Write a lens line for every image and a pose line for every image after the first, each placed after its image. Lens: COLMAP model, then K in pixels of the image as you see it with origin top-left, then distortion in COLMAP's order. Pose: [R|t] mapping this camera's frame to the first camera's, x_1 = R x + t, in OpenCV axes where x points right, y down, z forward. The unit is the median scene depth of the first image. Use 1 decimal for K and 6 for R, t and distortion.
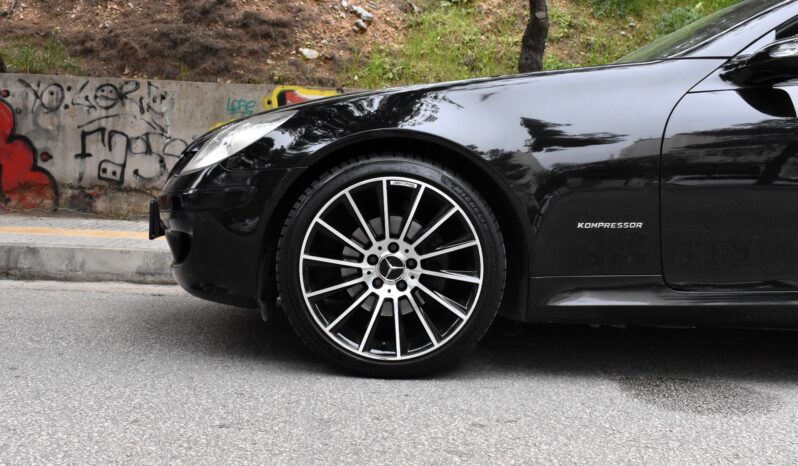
lens RADIAL K [[935.0, 0, 403.0], [0, 935.0, 254.3], [0, 0, 1]] dist [-0.057362, -0.005029]
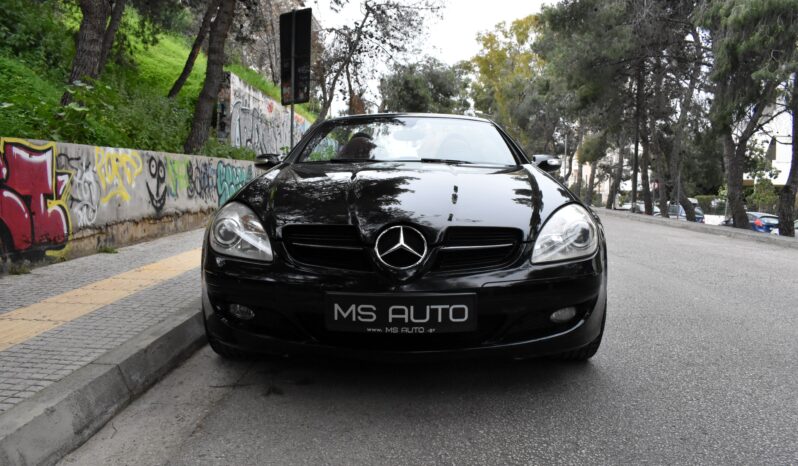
lens RADIAL K [[633.3, 0, 398.7], [0, 633.3, 248.0], [0, 0, 1]] dist [-0.092101, 0.004813]
pose [[0.046651, -0.153212, 0.987092, -0.392945], [0.079994, 0.985567, 0.149194, -0.089285], [-0.995703, 0.072002, 0.058234, 0.428276]]
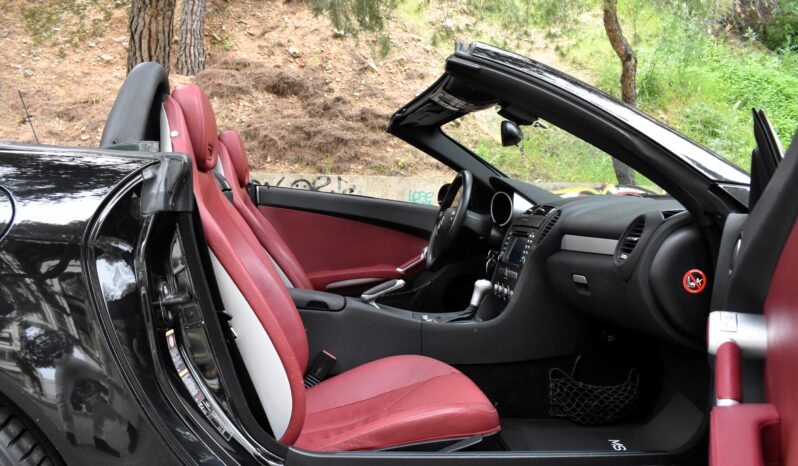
lens RADIAL K [[644.4, 0, 402.3], [0, 644.4, 254.6], [0, 0, 1]] dist [-0.099740, 0.017404]
pose [[0.994779, -0.032255, 0.096824, -0.213888], [0.033013, 0.999435, -0.006238, -0.066214], [-0.096568, 0.009401, 0.995282, 0.175568]]
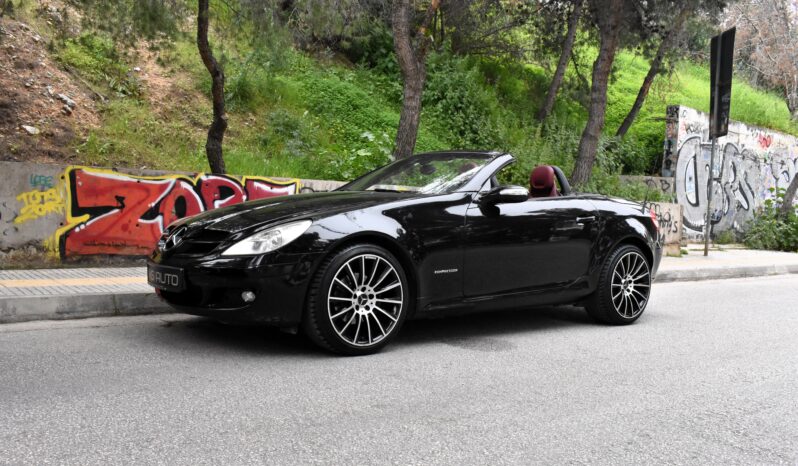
lens RADIAL K [[726.7, 0, 399.6], [0, 726.7, 249.1], [0, 0, 1]] dist [-0.091746, 0.020129]
pose [[0.800252, -0.046048, 0.597893, -0.294114], [0.049202, 0.998728, 0.011065, -0.035927], [-0.597642, 0.020562, 0.801500, -0.097462]]
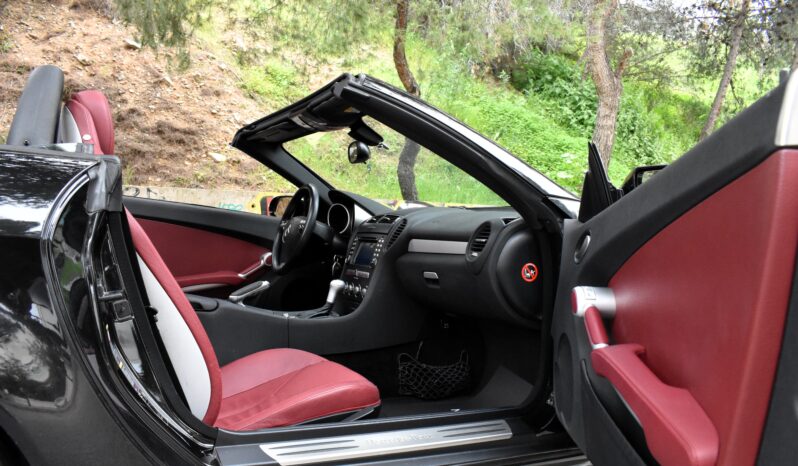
lens RADIAL K [[620.1, 0, 400.3], [0, 620.1, 252.7], [0, 0, 1]] dist [-0.098808, 0.015959]
pose [[0.895484, -0.035319, 0.443690, -0.256281], [0.048139, 0.998685, -0.017660, -0.062653], [-0.442482, 0.037173, 0.896006, 0.163821]]
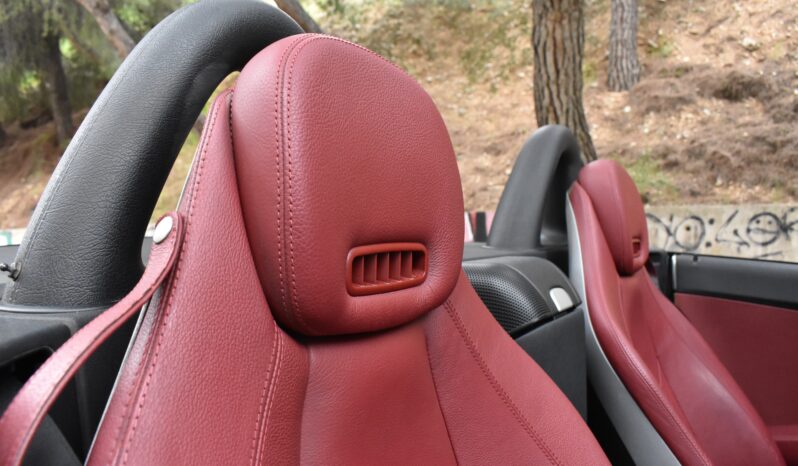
lens RADIAL K [[620.1, 0, 400.3], [0, 620.1, 252.7], [0, 0, 1]] dist [-0.098808, 0.015959]
pose [[0.821627, -0.035215, -0.568937, -0.221444], [0.006699, 0.998617, -0.052137, -0.098550], [0.569986, 0.039026, 0.820727, 0.329008]]
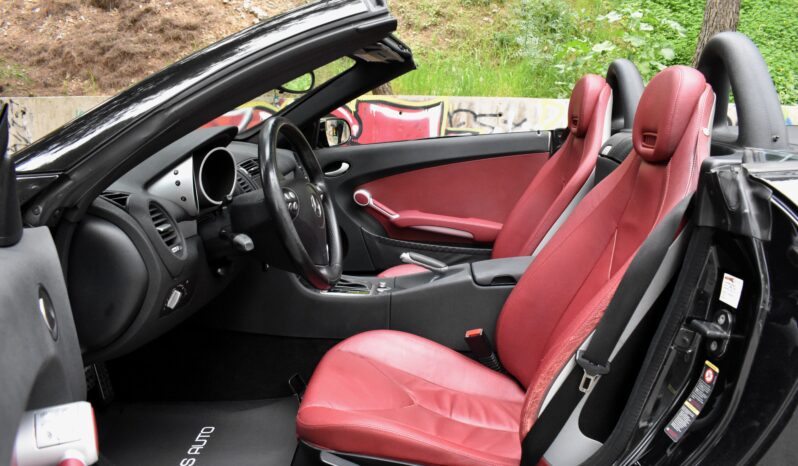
lens RADIAL K [[620.1, 0, 400.3], [0, 620.1, 252.7], [0, 0, 1]] dist [-0.098808, 0.015959]
pose [[0.996463, -0.013604, -0.082922, 0.201352], [0.025847, 0.988587, 0.148418, -0.074373], [0.079957, -0.150036, 0.985442, 0.230406]]
